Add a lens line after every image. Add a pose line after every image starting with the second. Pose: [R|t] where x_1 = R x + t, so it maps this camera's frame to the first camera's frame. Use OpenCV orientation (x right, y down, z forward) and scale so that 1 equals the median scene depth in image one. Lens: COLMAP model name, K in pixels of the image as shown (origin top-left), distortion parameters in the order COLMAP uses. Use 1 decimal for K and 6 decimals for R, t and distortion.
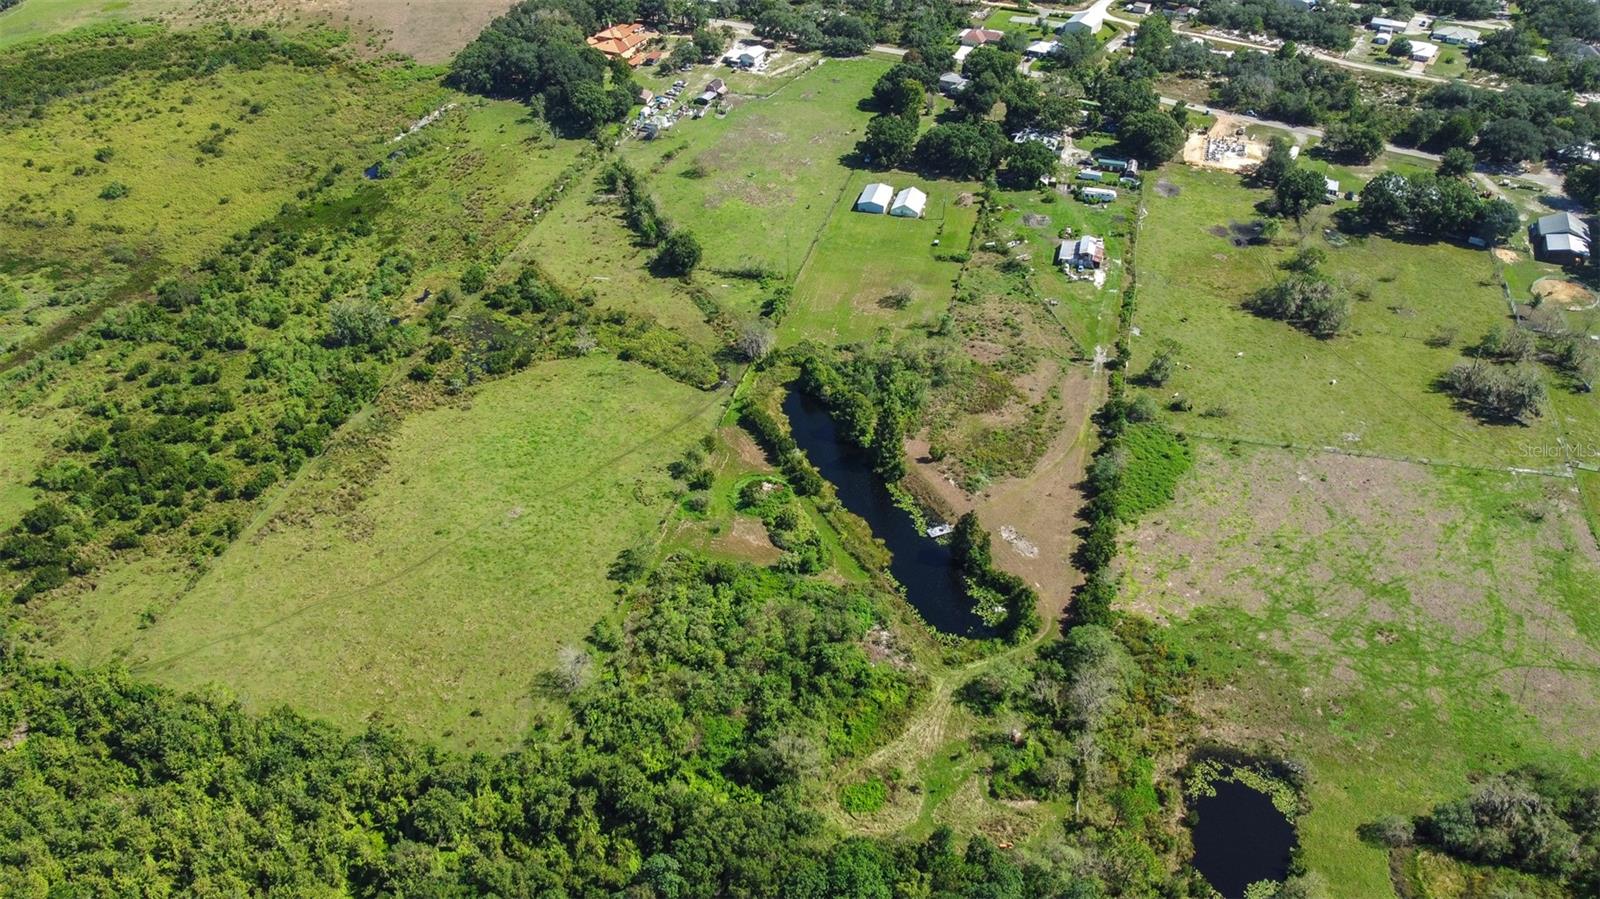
lens RADIAL K [[1250.1, 0, 771.6], [0, 1250.1, 454.7], [0, 0, 1]] dist [-0.005125, -0.000076]
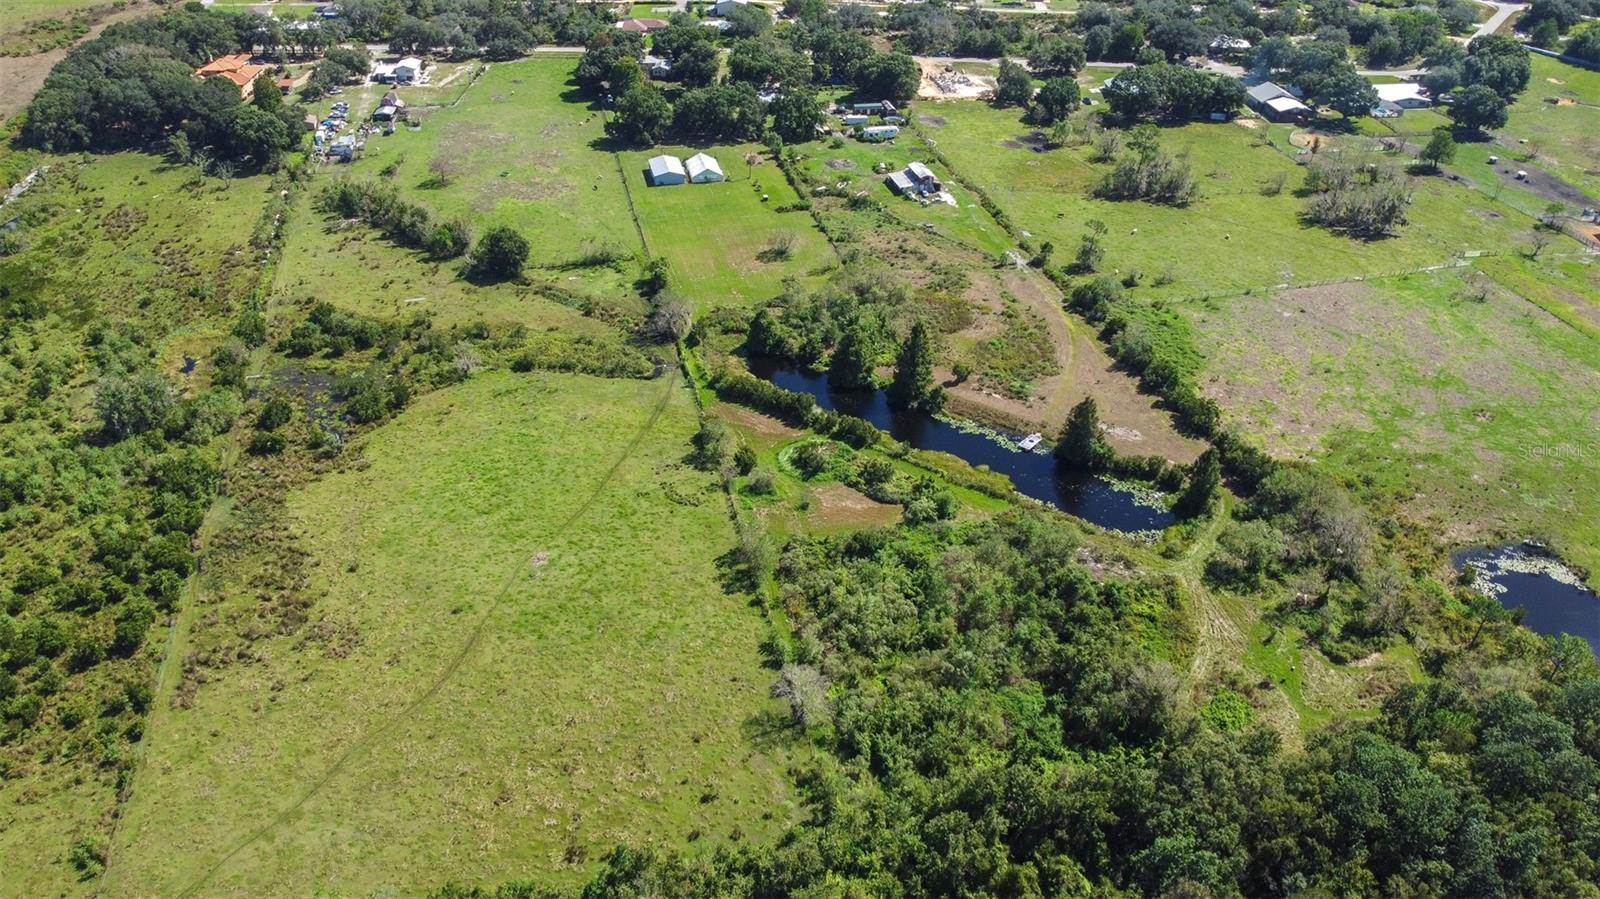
lens RADIAL K [[1262.2, 0, 769.1], [0, 1262.2, 451.0], [0, 0, 1]] dist [-0.003772, 0.001663]
pose [[0.883802, -0.234571, 0.404808, -0.317737], [0.268543, 0.962850, -0.028364, 0.036386], [-0.383116, 0.133777, 0.913962, 0.229461]]
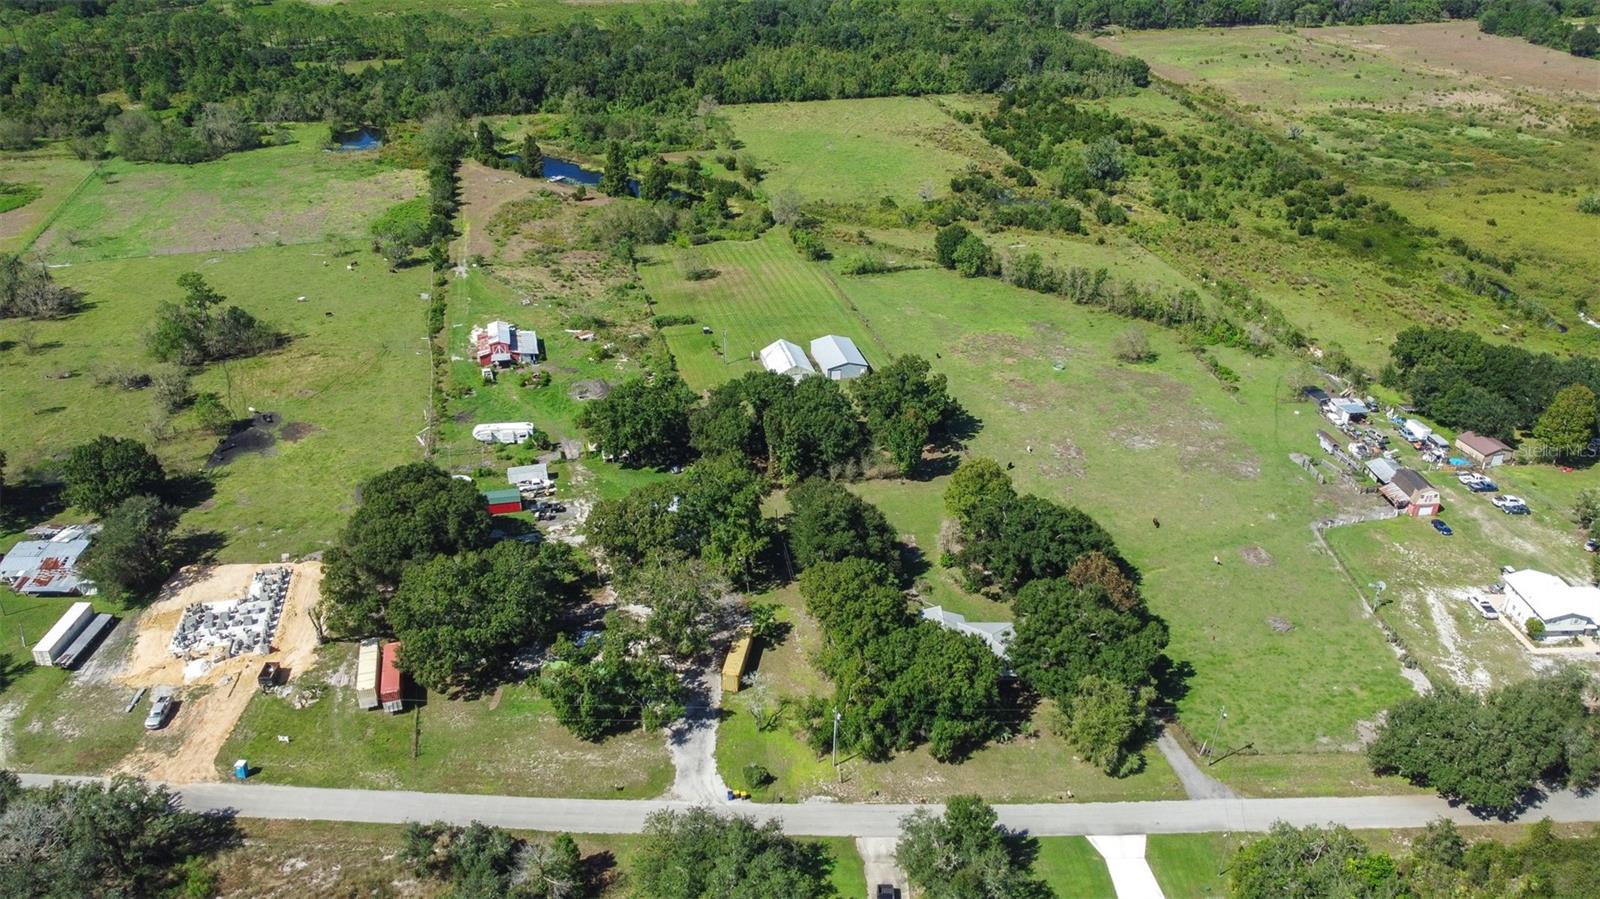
lens RADIAL K [[1207.3, 0, 794.5], [0, 1207.3, 448.6], [0, 0, 1]] dist [-0.002979, -0.002293]
pose [[-0.868567, 0.239370, -0.433927, 0.473555], [-0.298823, 0.445546, 0.843916, -0.865027], [0.395343, 0.862665, -0.315457, 1.507744]]
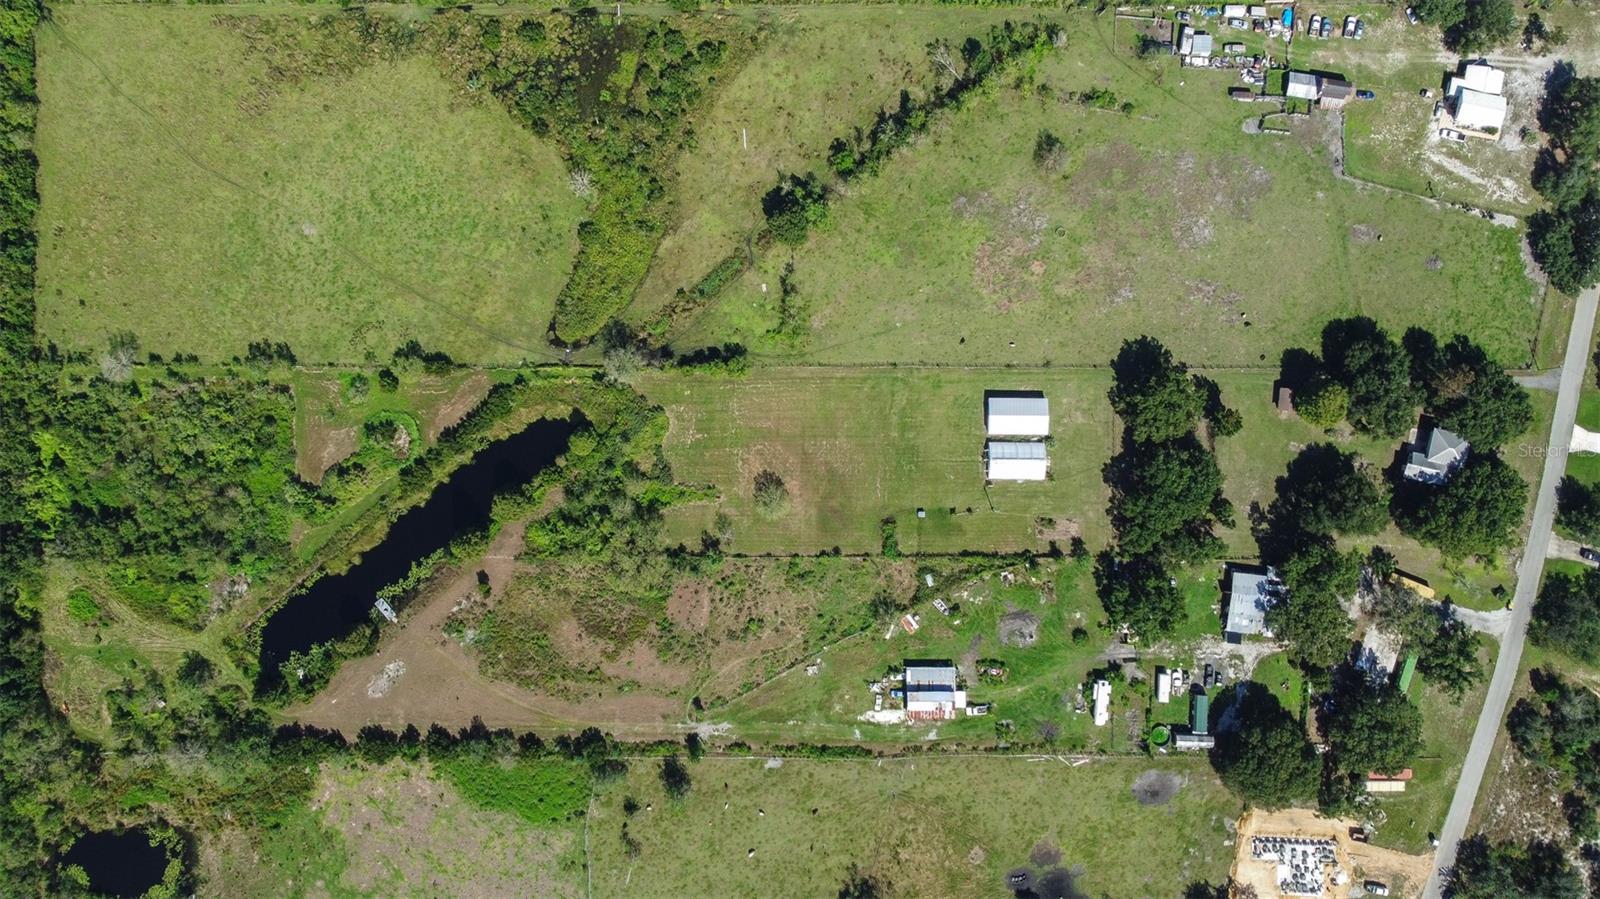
lens RADIAL K [[1302.7, 0, 769.3], [0, 1302.7, 445.0], [0, 0, 1]] dist [-0.003303, -0.000903]
pose [[0.271258, 0.962505, -0.001623, 0.074429], [-0.574561, 0.163279, 0.802010, -0.915010], [0.772204, -0.216619, 0.597309, 0.505421]]
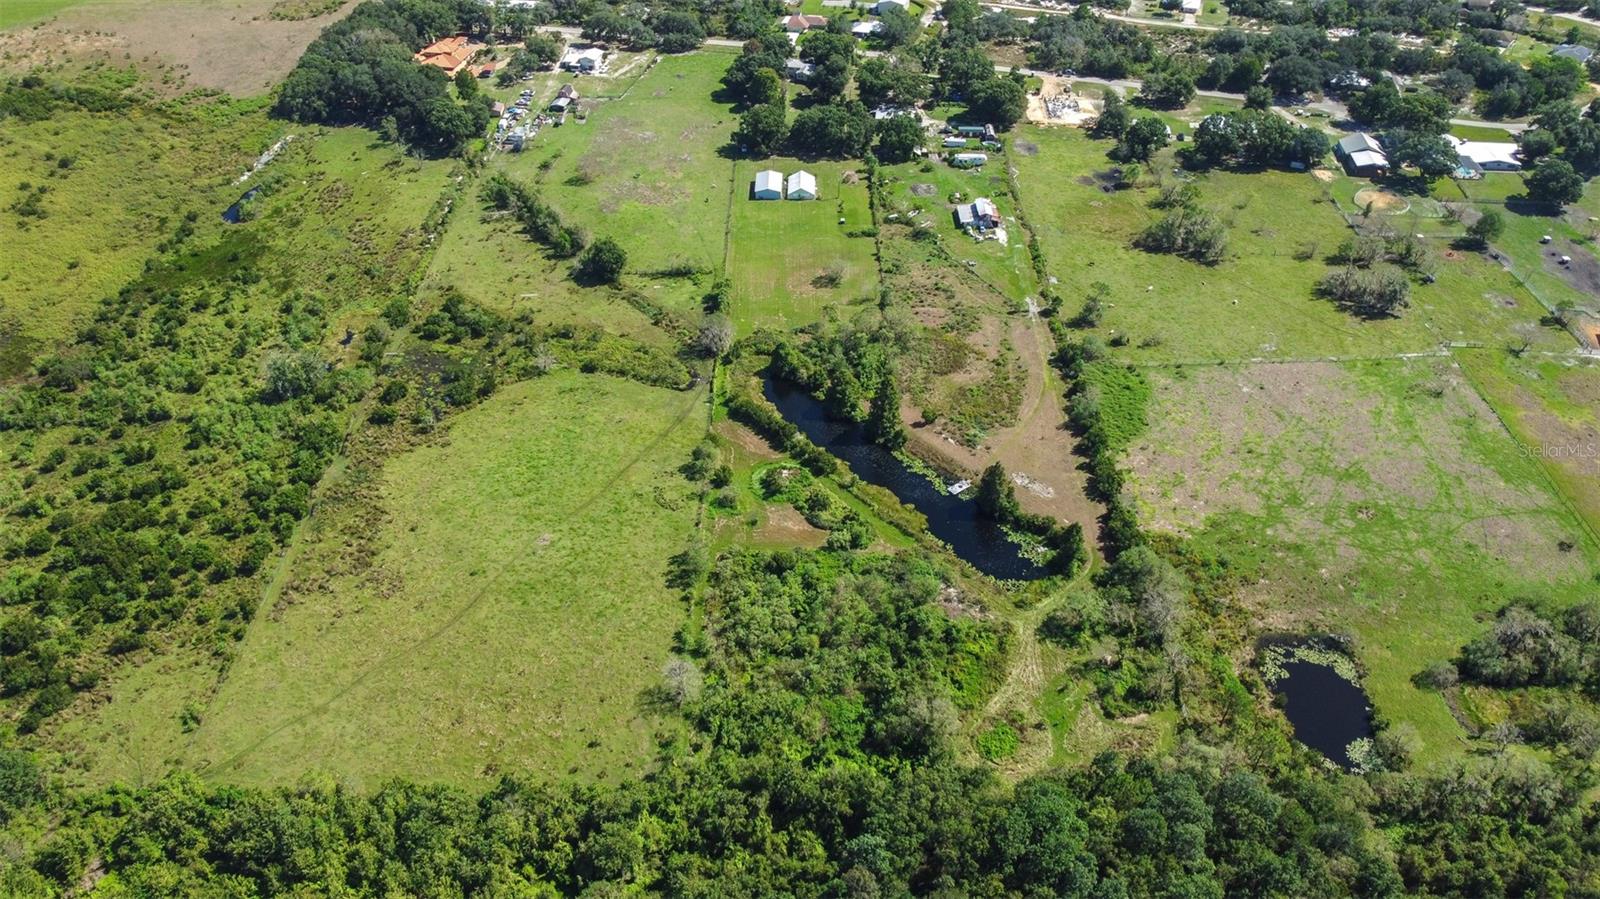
lens RADIAL K [[1219.0, 0, 796.3], [0, 1219.0, 451.2], [0, 0, 1]] dist [-0.003433, -0.000758]
pose [[0.962909, -0.155257, 0.220685, -0.184768], [0.153185, 0.987840, 0.026580, -0.014804], [-0.222128, 0.008211, 0.974983, 0.022834]]
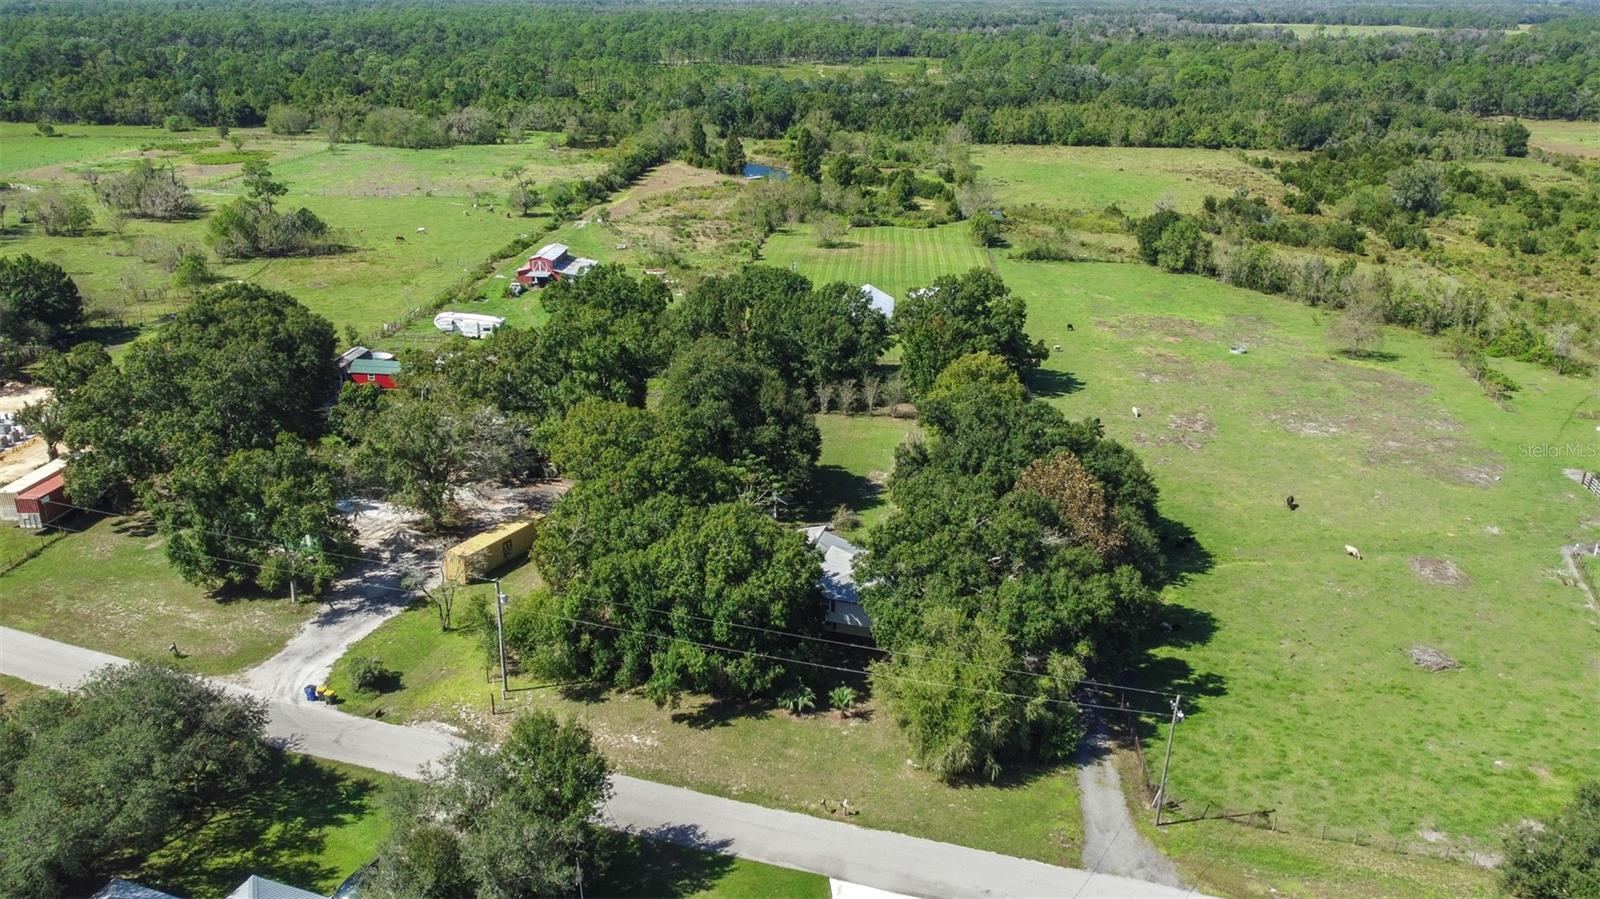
lens RADIAL K [[1213.6, 0, 797.0], [0, 1213.6, 442.9], [0, 0, 1]] dist [-0.005176, -0.000622]
pose [[-0.982062, 0.066418, -0.176475, 0.275800], [-0.114081, 0.535902, 0.836537, -0.702466], [0.150134, 0.841663, -0.518712, 1.576668]]
